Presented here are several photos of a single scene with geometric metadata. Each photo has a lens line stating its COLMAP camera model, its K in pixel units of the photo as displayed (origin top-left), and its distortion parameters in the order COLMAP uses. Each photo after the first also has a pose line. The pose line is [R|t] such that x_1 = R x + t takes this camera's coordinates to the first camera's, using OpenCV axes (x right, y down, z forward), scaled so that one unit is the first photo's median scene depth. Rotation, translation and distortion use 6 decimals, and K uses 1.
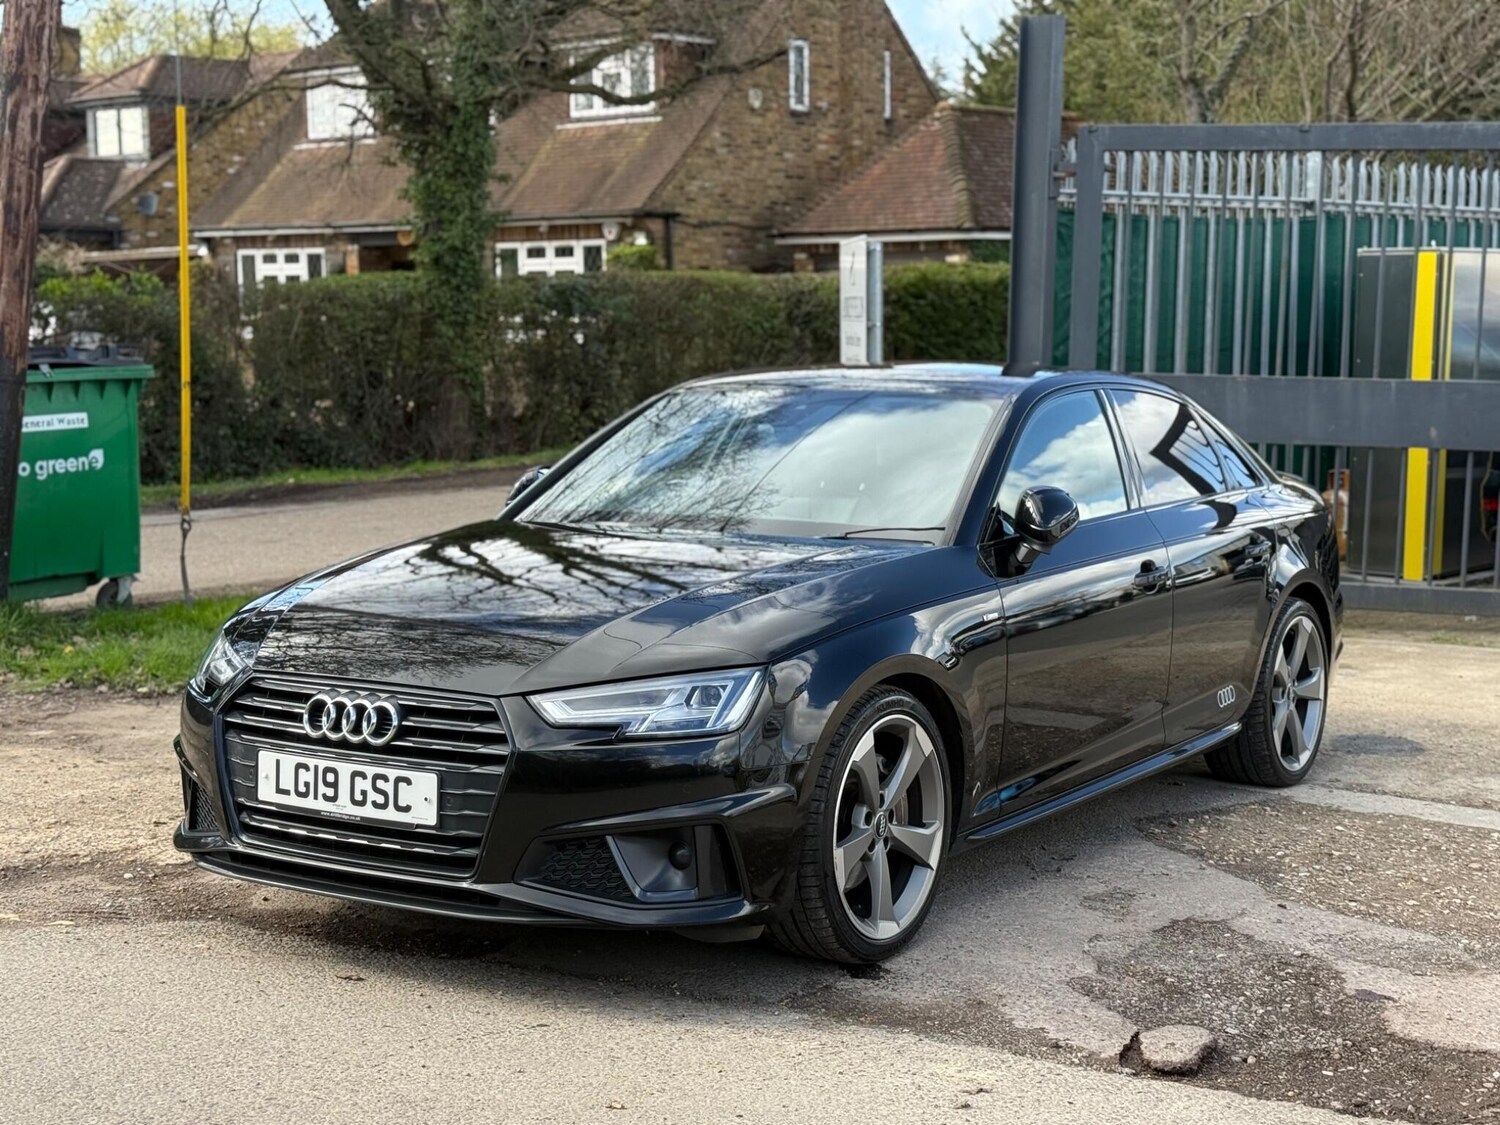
lens RADIAL K [[2115.3, 0, 753.2], [0, 2115.3, 564.7], [0, 0, 1]] dist [0.122462, -0.087214]
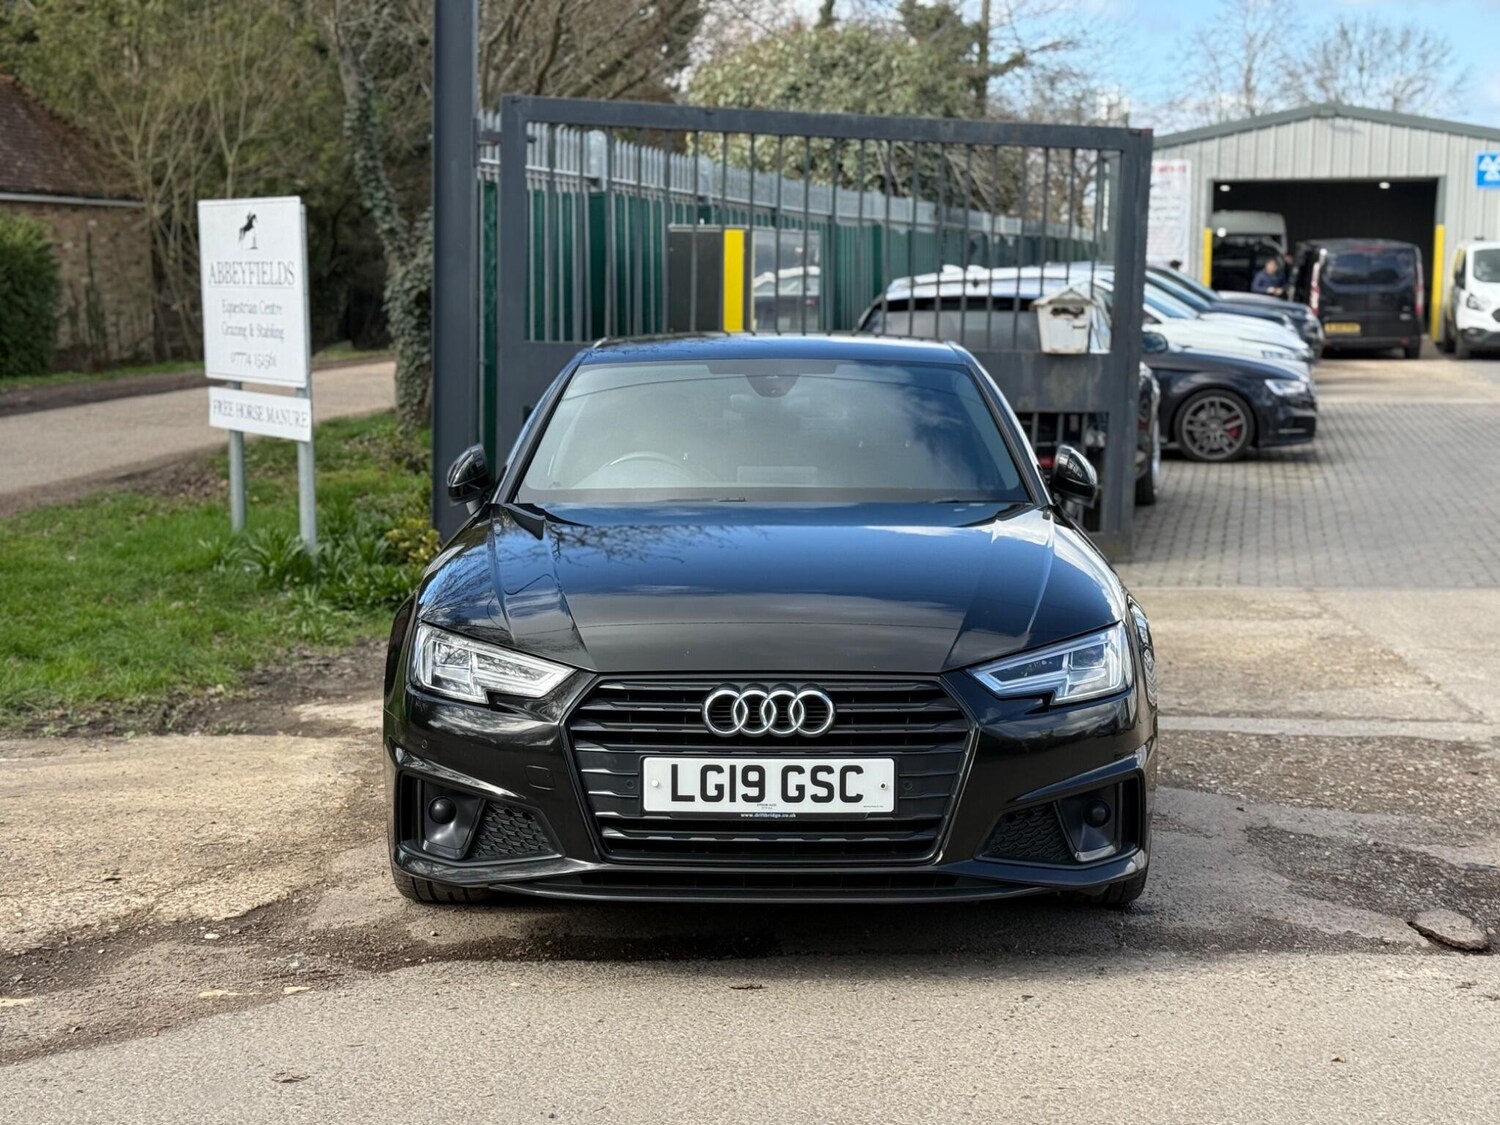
lens RADIAL K [[2115.3, 0, 753.2], [0, 2115.3, 564.7], [0, 0, 1]] dist [0.122462, -0.087214]
pose [[0.867501, -0.060632, 0.493727, -0.659458], [0.053395, 0.998159, 0.028762, -0.020567], [-0.494562, 0.001411, 0.869141, 0.185947]]
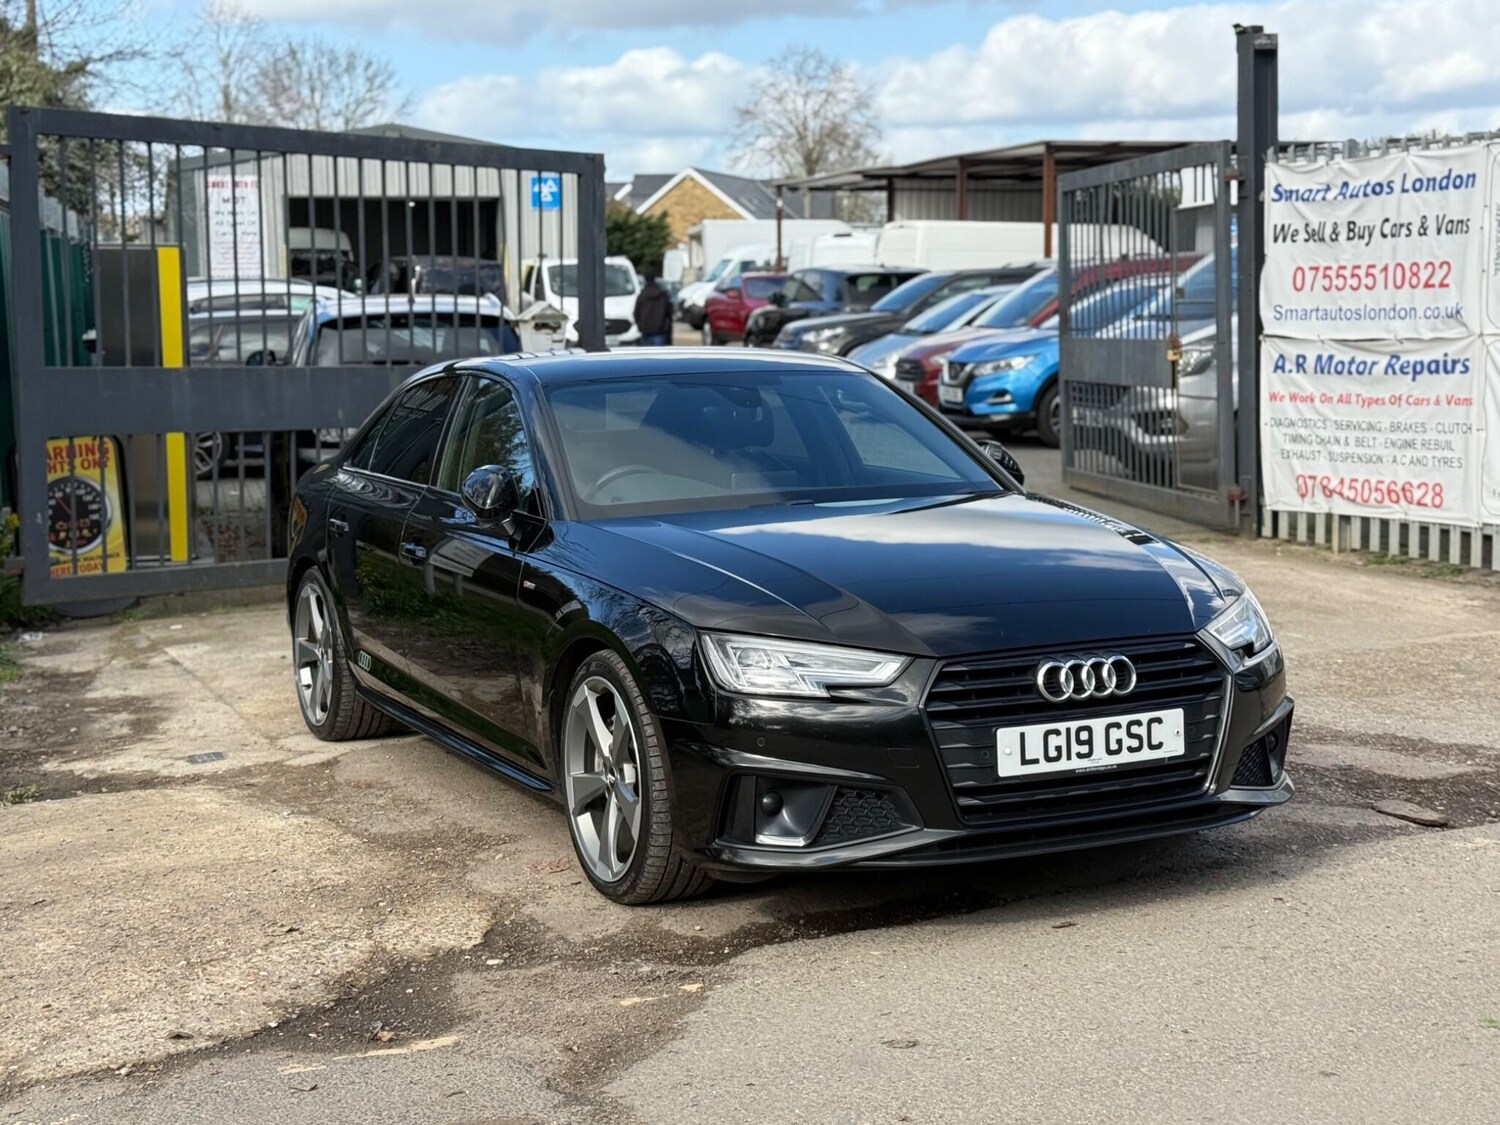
lens RADIAL K [[2155.6, 0, 754.2], [0, 2155.6, 490.7], [0, 0, 1]] dist [0.016920, 0.038917]
pose [[0.551737, -0.077192, 0.830438, -1.187756], [0.102933, 0.994398, 0.024045, -0.065909], [-0.827642, 0.072212, 0.556592, 0.527451]]
